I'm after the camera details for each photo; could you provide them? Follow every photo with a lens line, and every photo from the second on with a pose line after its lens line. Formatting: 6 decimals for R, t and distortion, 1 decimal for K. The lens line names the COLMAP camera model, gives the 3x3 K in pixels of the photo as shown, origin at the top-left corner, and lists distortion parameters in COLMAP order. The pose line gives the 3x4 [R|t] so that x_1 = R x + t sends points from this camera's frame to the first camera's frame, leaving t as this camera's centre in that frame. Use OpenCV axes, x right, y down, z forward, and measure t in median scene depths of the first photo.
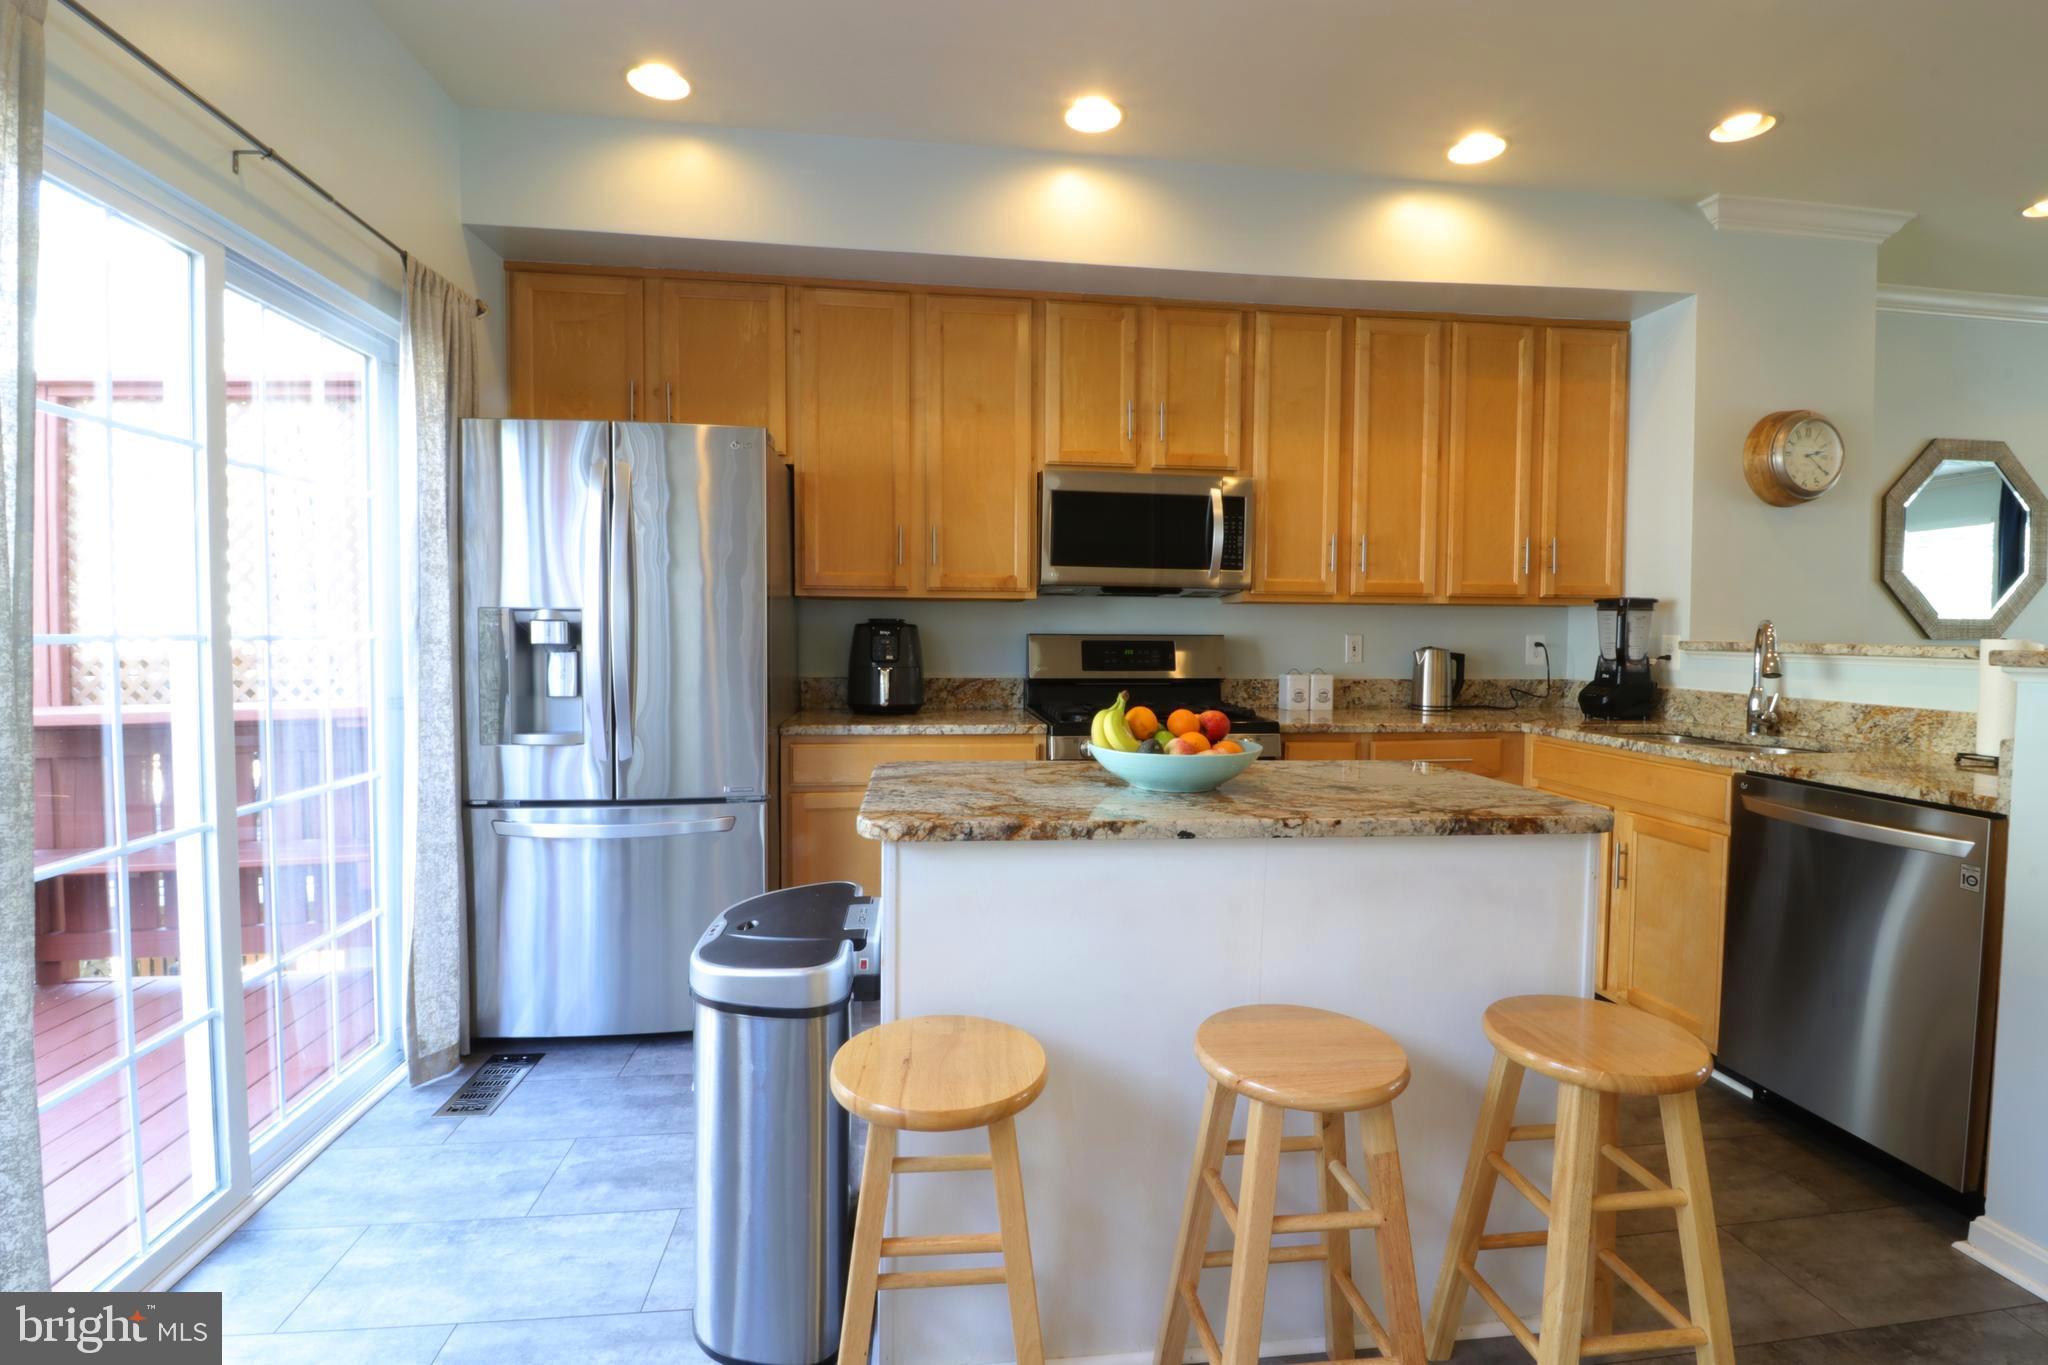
lens RADIAL K [[947.2, 0, 1033.6], [0, 947.2, 668.8], [0, 0, 1]] dist [0.003794, -0.015034]
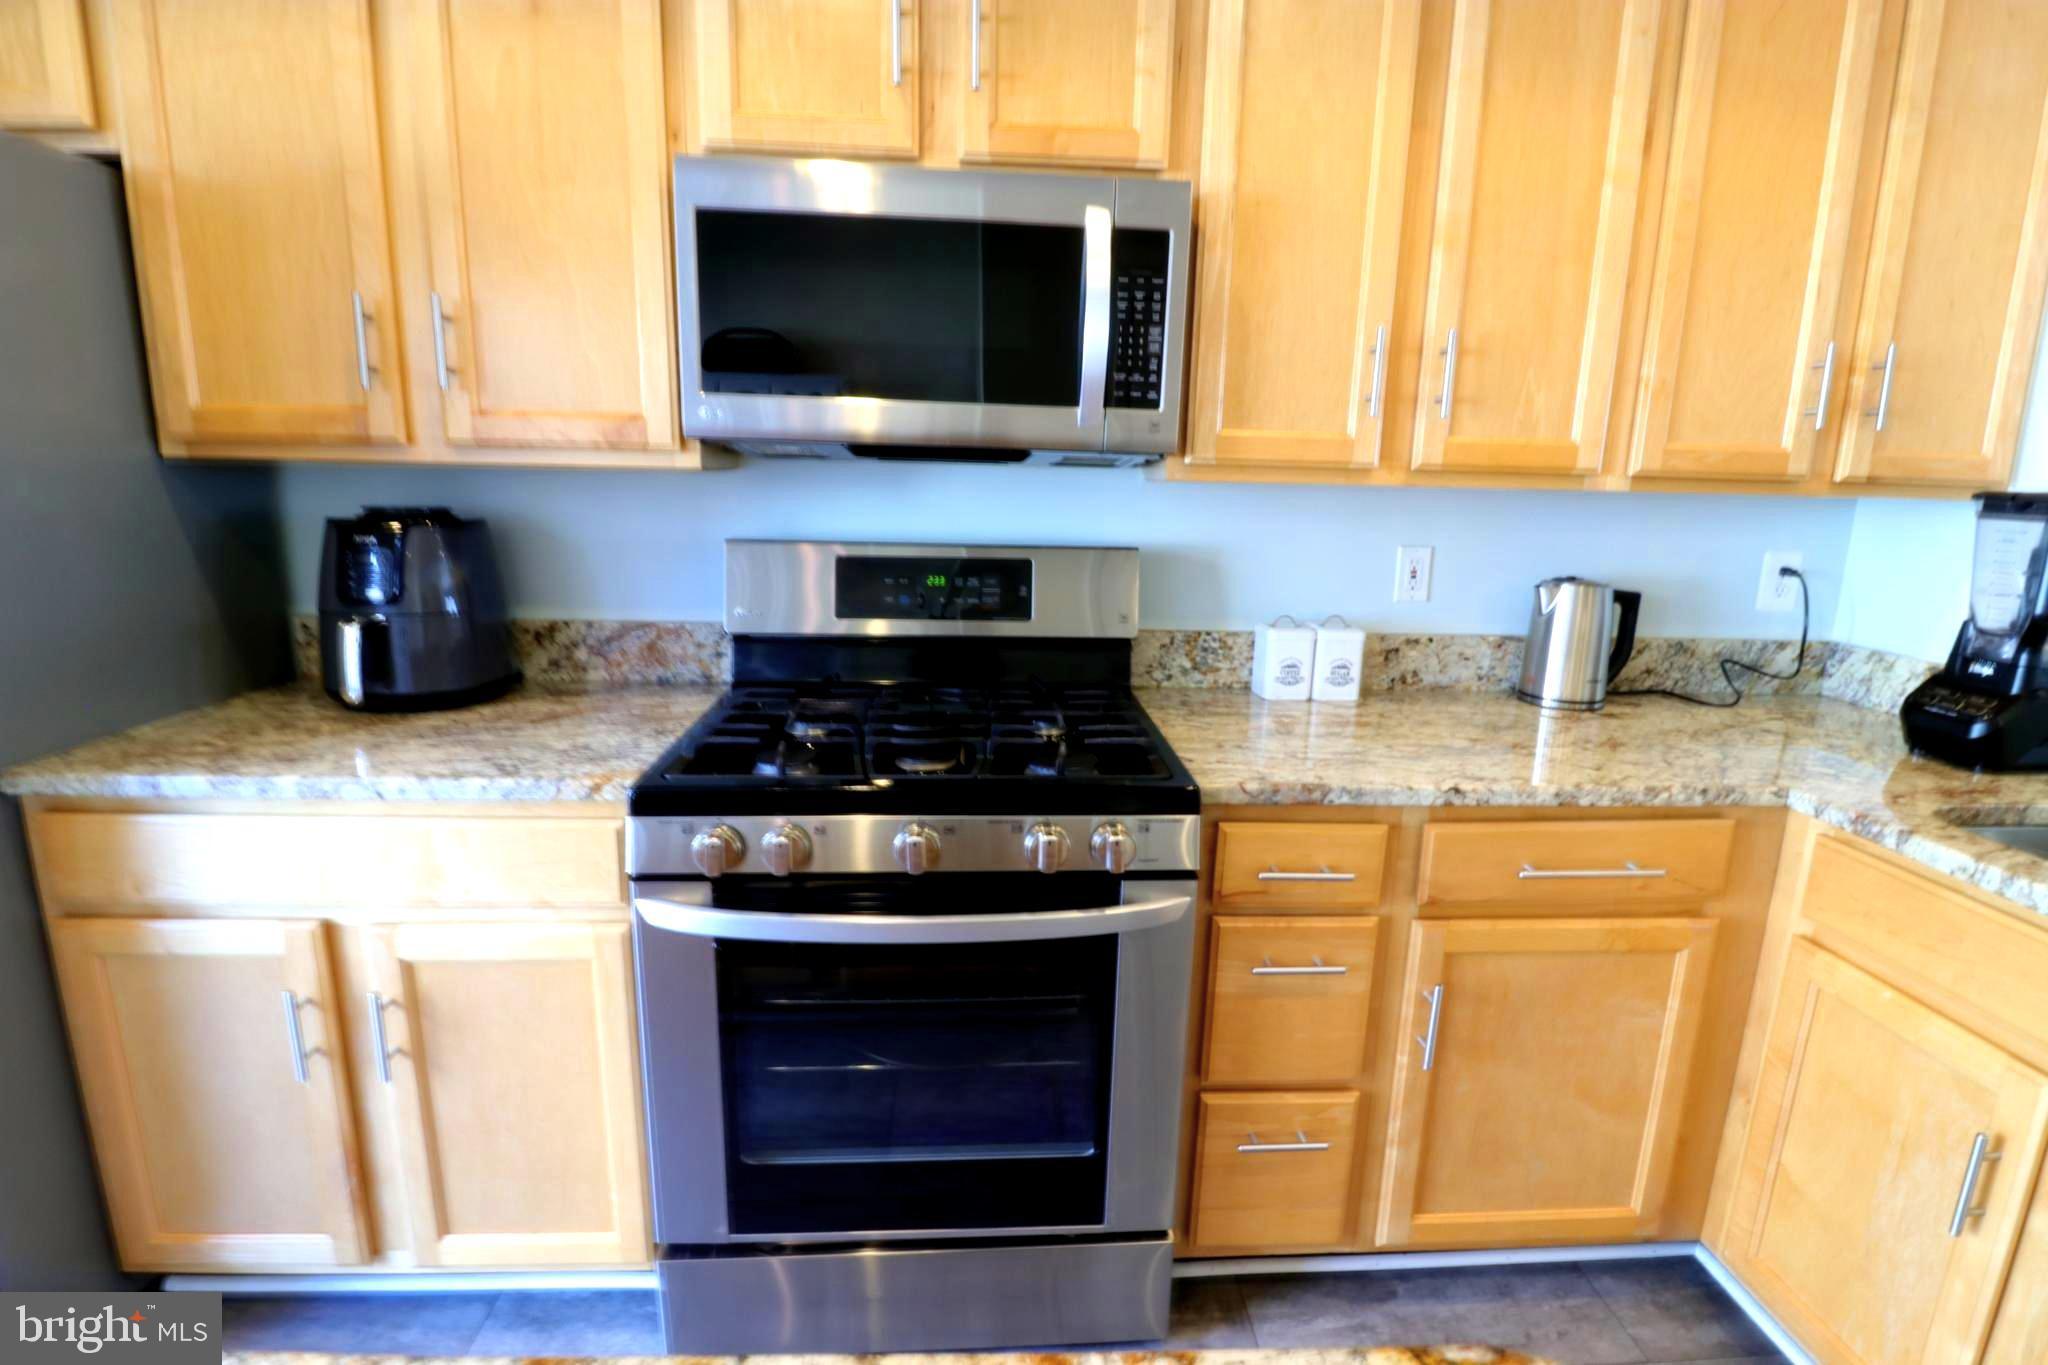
lens RADIAL K [[947.2, 0, 1033.6], [0, 947.2, 668.8], [0, 0, 1]] dist [0.003794, -0.015034]
pose [[0.997368, 0.030422, -0.065820, 0.198196], [-0.019684, 0.987238, 0.158029, -0.054754], [0.069788, -0.156317, 0.985238, 0.556396]]
